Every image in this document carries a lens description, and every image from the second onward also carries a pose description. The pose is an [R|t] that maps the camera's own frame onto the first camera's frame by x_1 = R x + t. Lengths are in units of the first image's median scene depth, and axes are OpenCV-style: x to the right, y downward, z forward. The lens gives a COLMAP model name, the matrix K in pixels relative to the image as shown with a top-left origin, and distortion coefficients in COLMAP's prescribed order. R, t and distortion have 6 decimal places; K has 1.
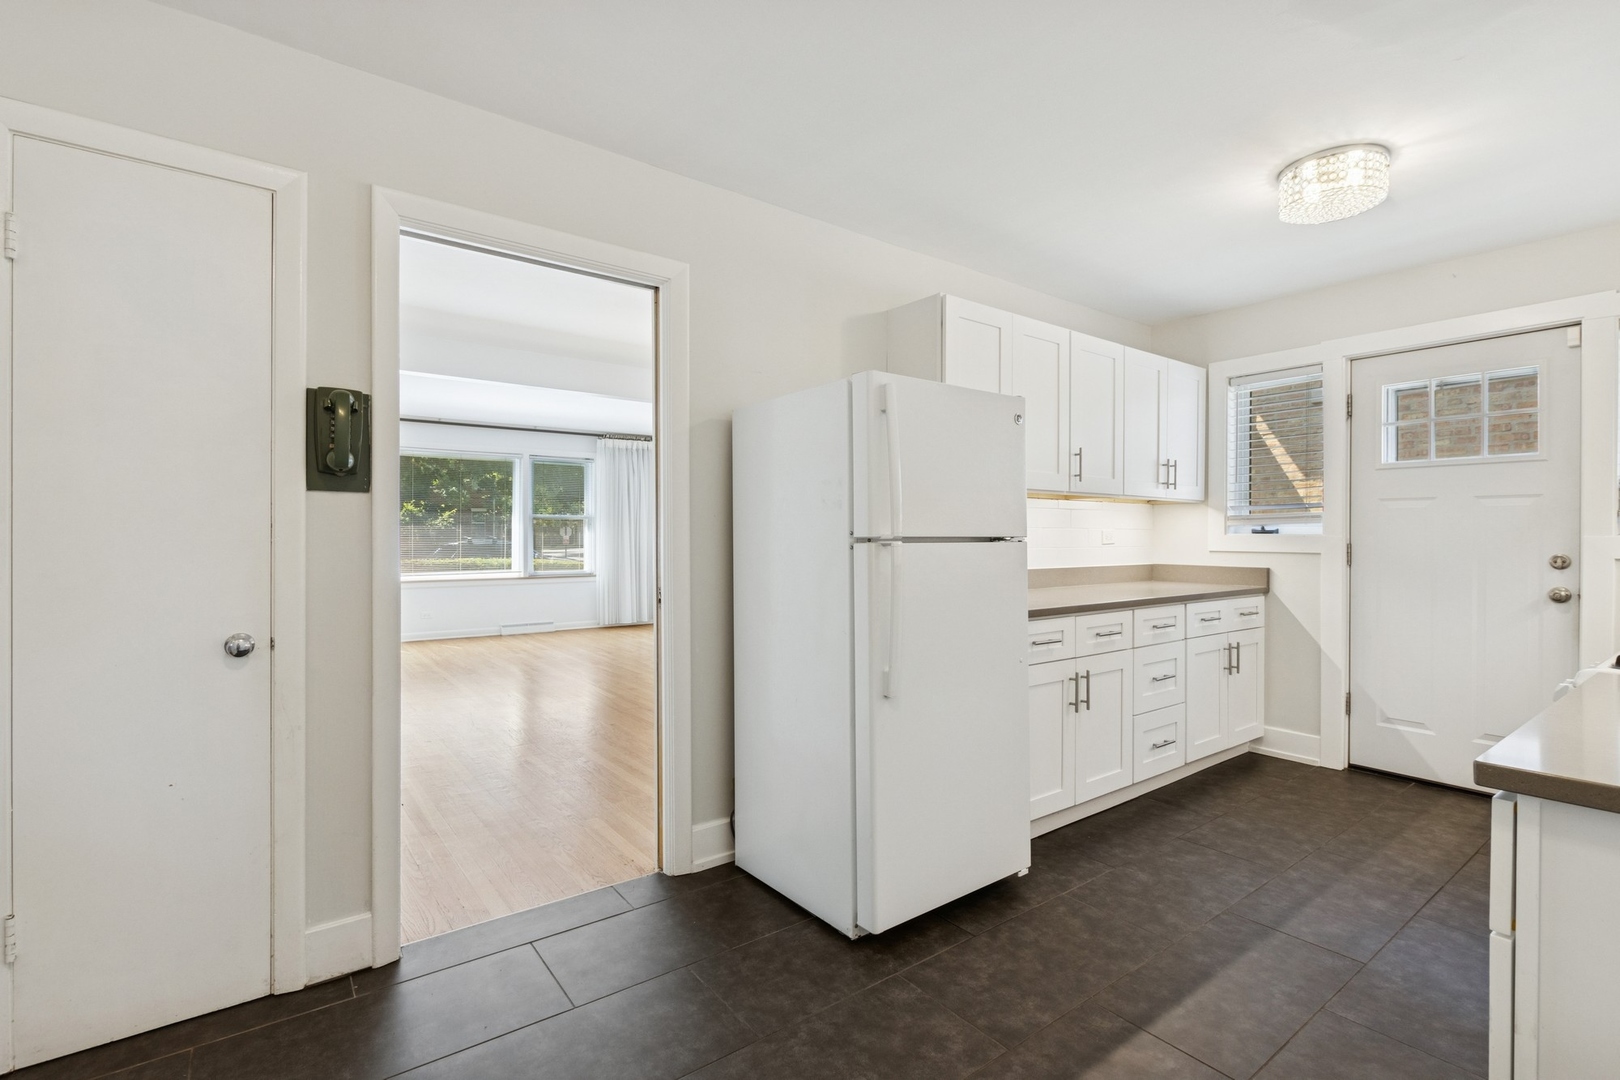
lens RADIAL K [[742.6, 0, 807.0], [0, 742.6, 529.6], [0, 0, 1]] dist [-0.000084, -0.000783]
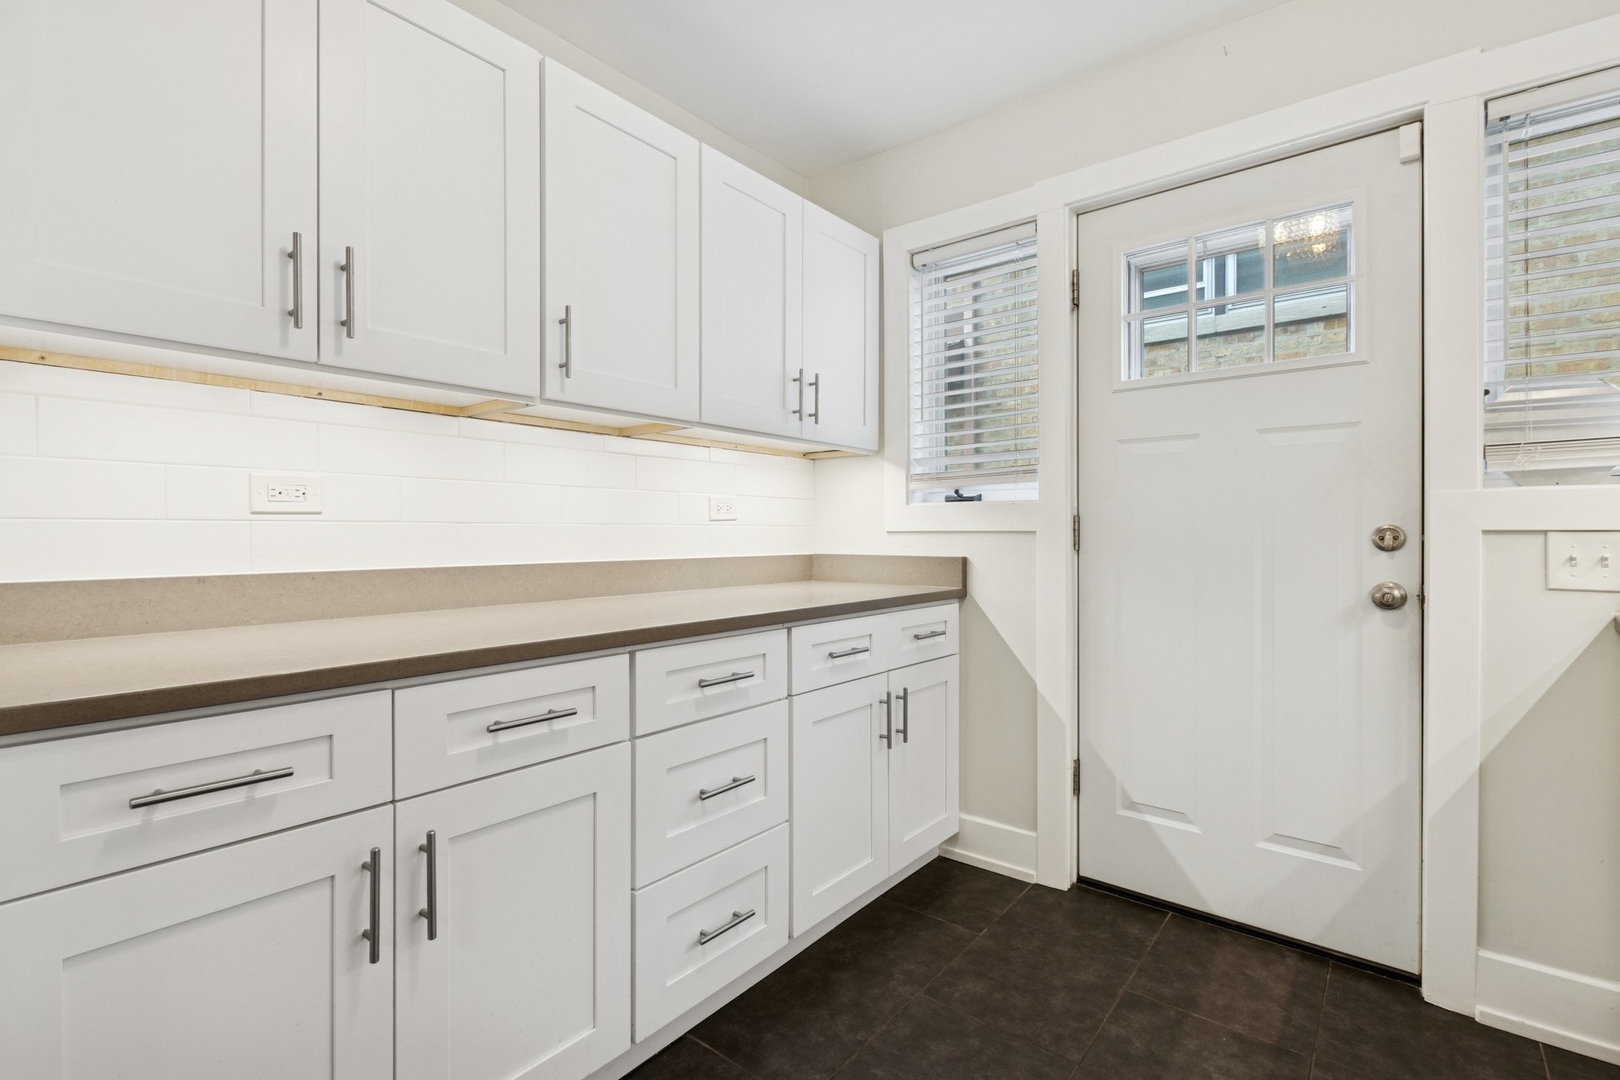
lens RADIAL K [[741.6, 0, 810.1], [0, 741.6, 520.3], [0, 0, 1]] dist [-0.002153, -0.000065]
pose [[0.969711, -0.000289, 0.244254, 0.407879], [0.002503, 0.999959, -0.008752, 0.031060], [-0.244241, 0.009099, 0.969672, 0.511285]]
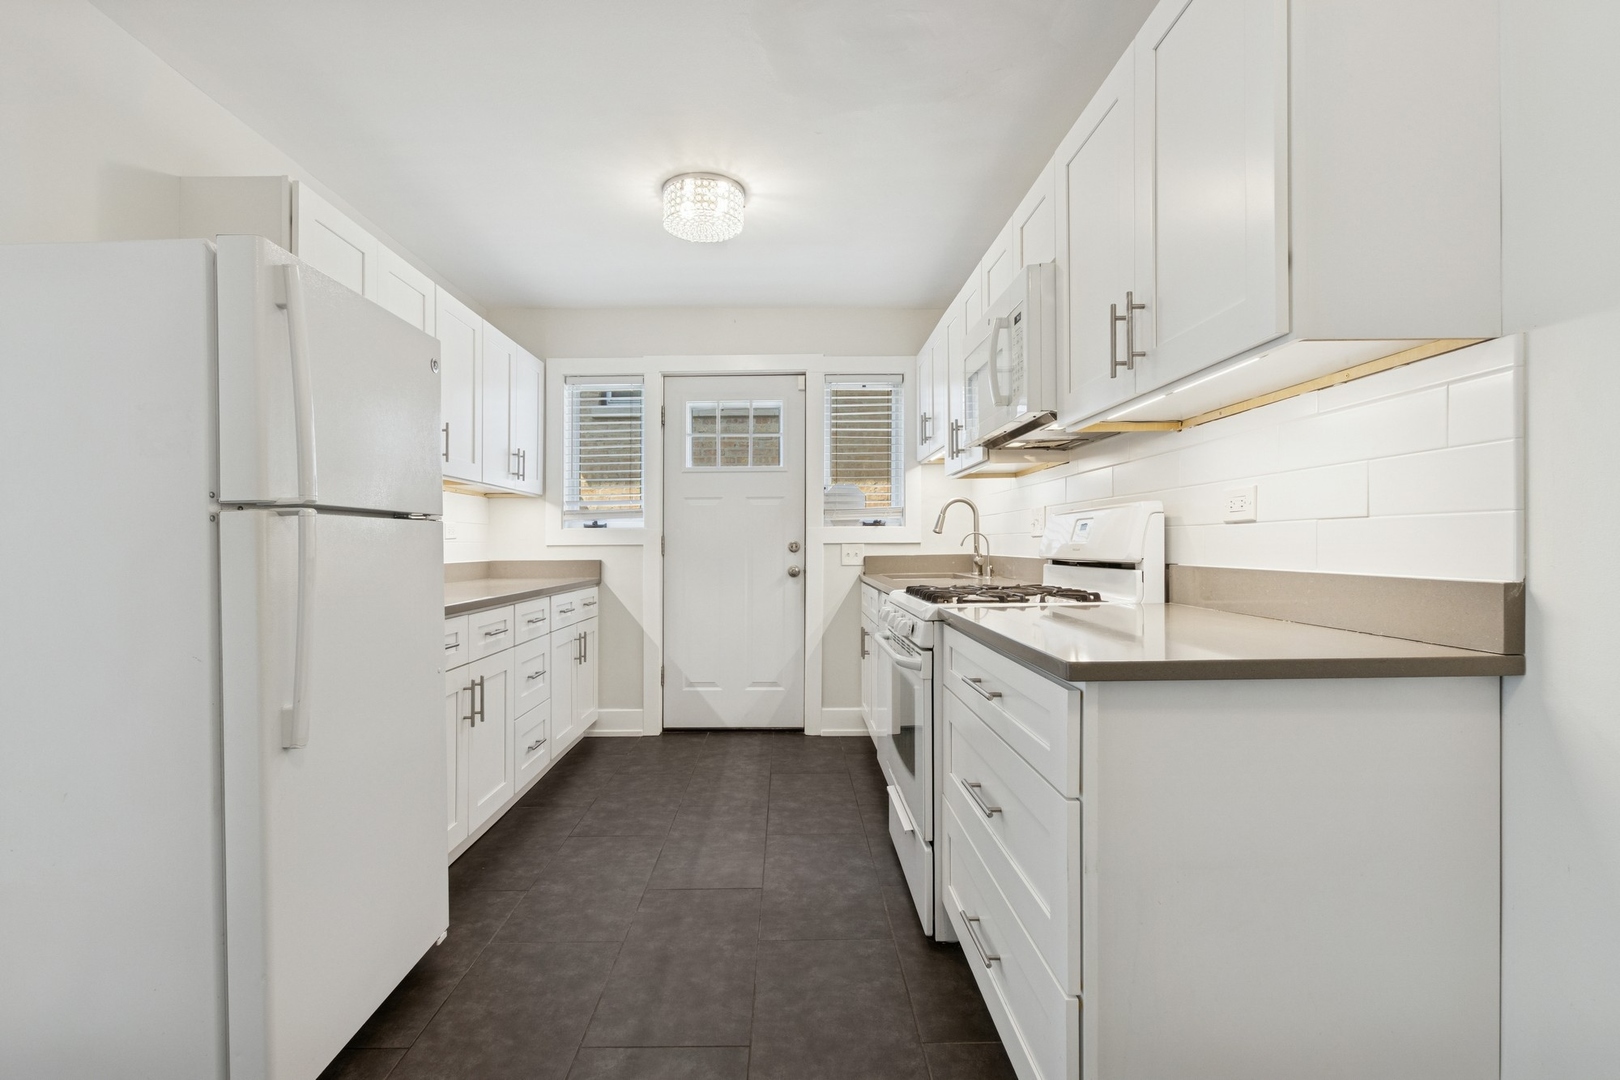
lens RADIAL K [[756.1, 0, 784.4], [0, 756.1, 537.1], [0, 0, 1]] dist [0.000326, 0.000174]
pose [[0.603431, 0.000001, 0.797416, -0.097567], [0.004814, 0.999982, -0.003644, 0.028263], [-0.797401, 0.006037, 0.603420, 0.160453]]
